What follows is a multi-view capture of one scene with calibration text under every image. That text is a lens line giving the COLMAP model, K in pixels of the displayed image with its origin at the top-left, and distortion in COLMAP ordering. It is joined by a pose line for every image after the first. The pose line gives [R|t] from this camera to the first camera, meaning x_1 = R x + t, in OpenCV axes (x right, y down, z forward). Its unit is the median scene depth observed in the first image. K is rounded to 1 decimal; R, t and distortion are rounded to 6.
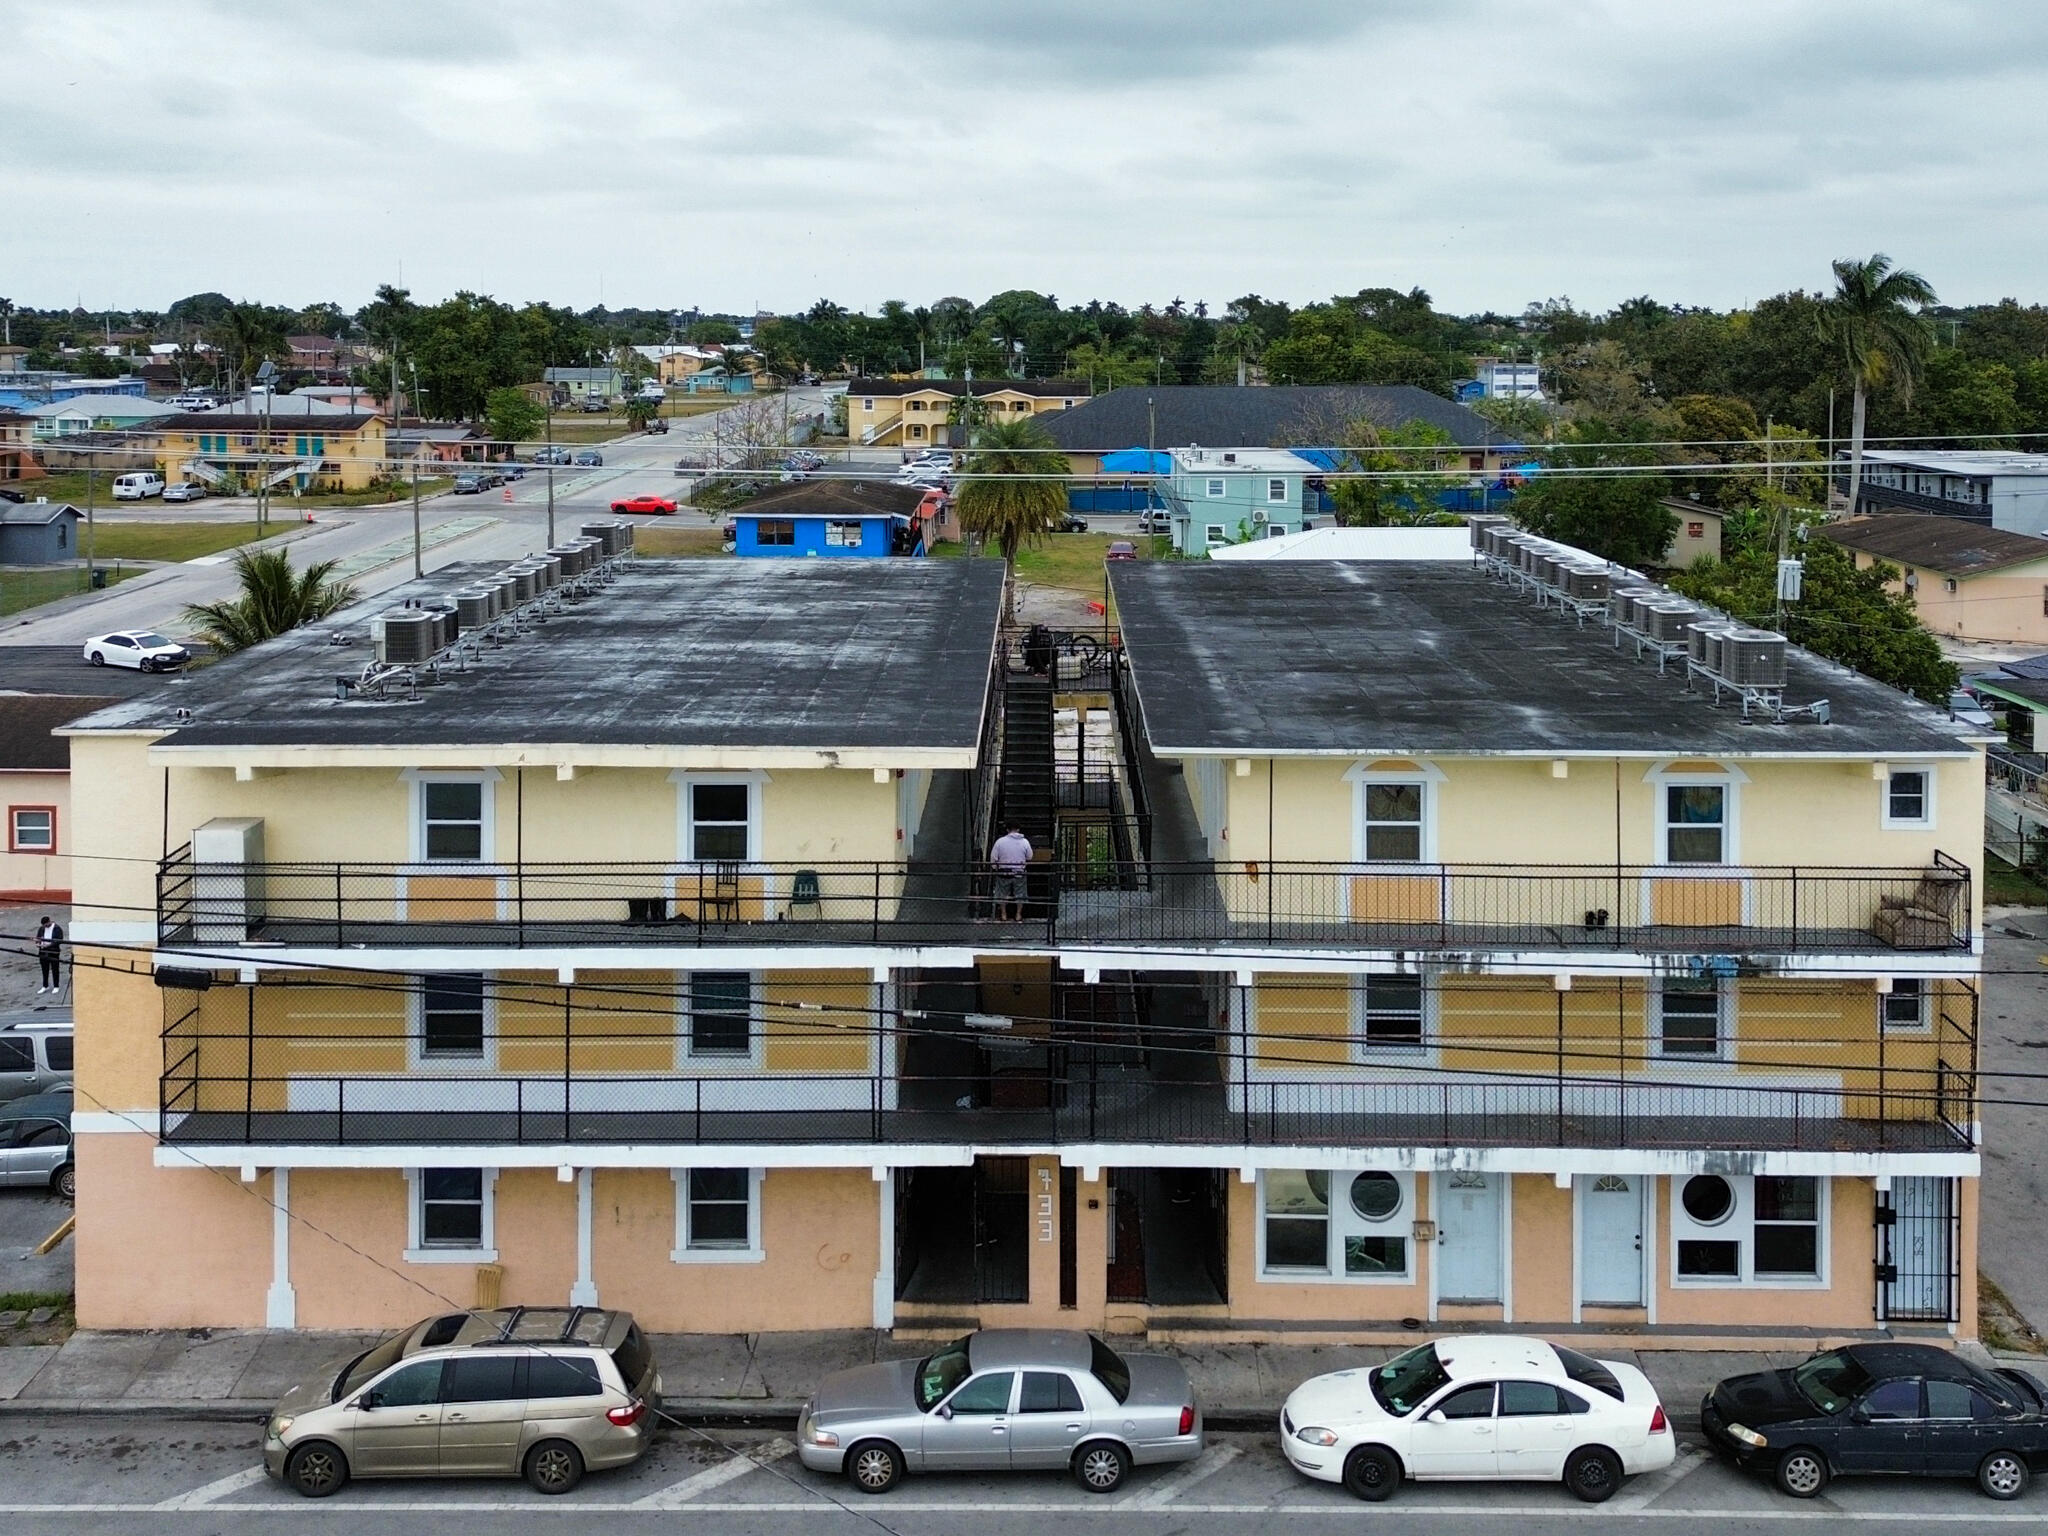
lens RADIAL K [[2172.4, 0, 1025.6], [0, 2172.4, 412.5], [0, 0, 1]] dist [0.046043, -0.046033]
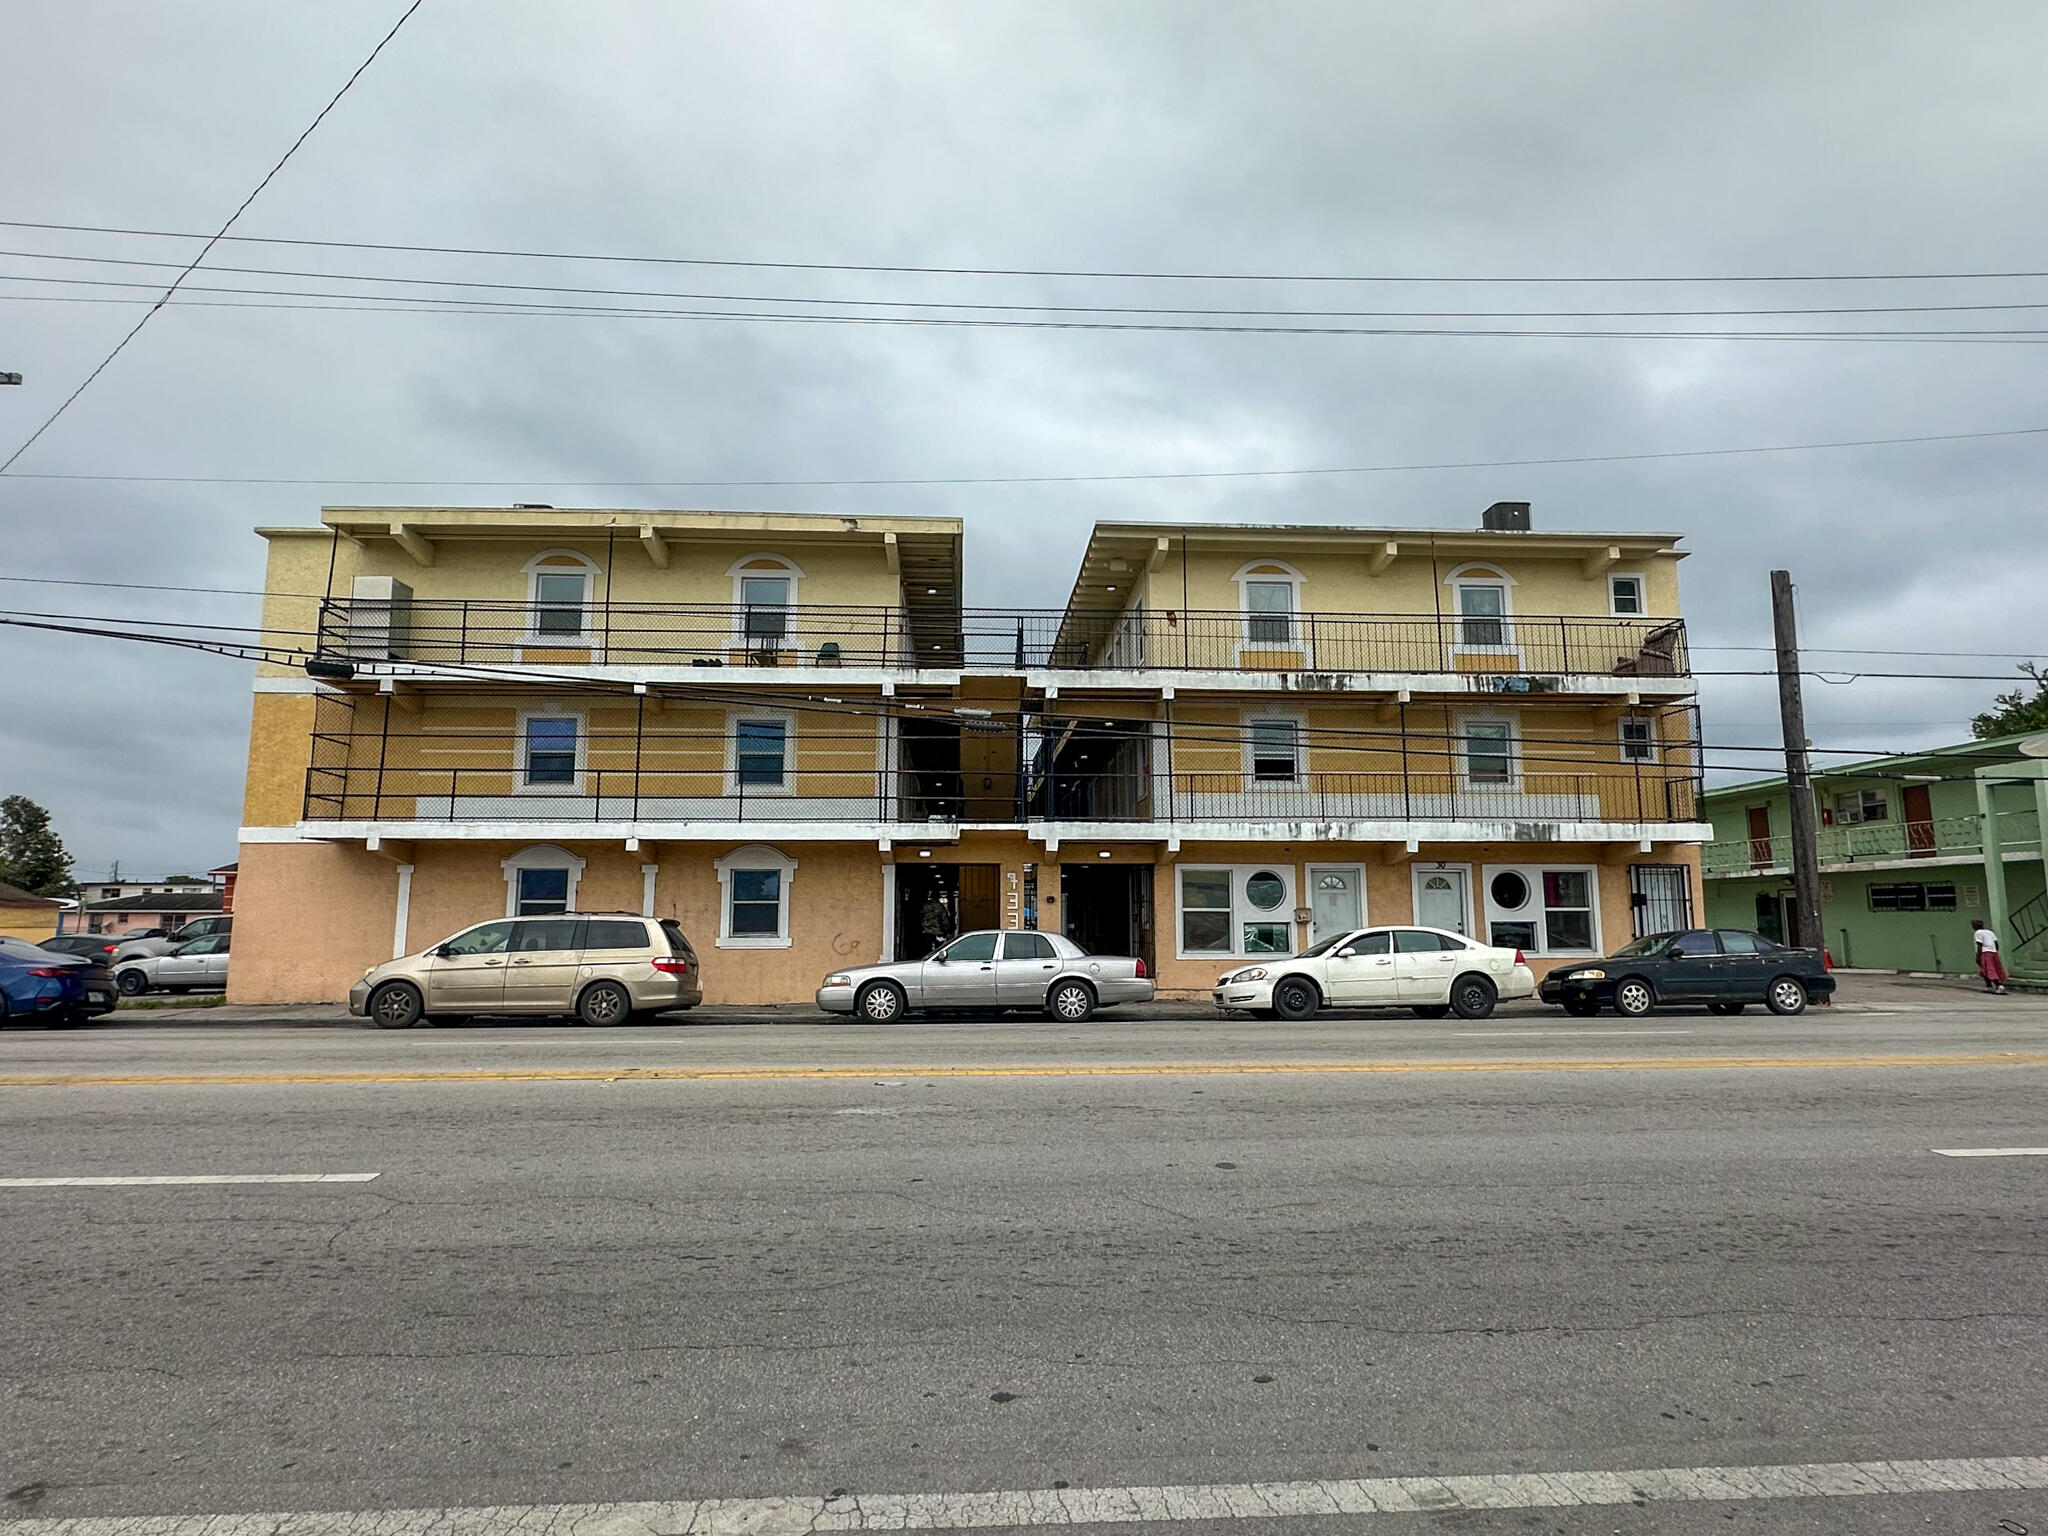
lens RADIAL K [[1176.1, 0, 1031.3], [0, 1176.1, 776.4], [0, 0, 1]] dist [-0.016561, 0.002974]
pose [[0.997492, 0.007287, 0.070406, -0.030804], [0.005742, 0.983078, -0.183097, 0.436419], [-0.070549, 0.183042, 0.980571, 0.321091]]
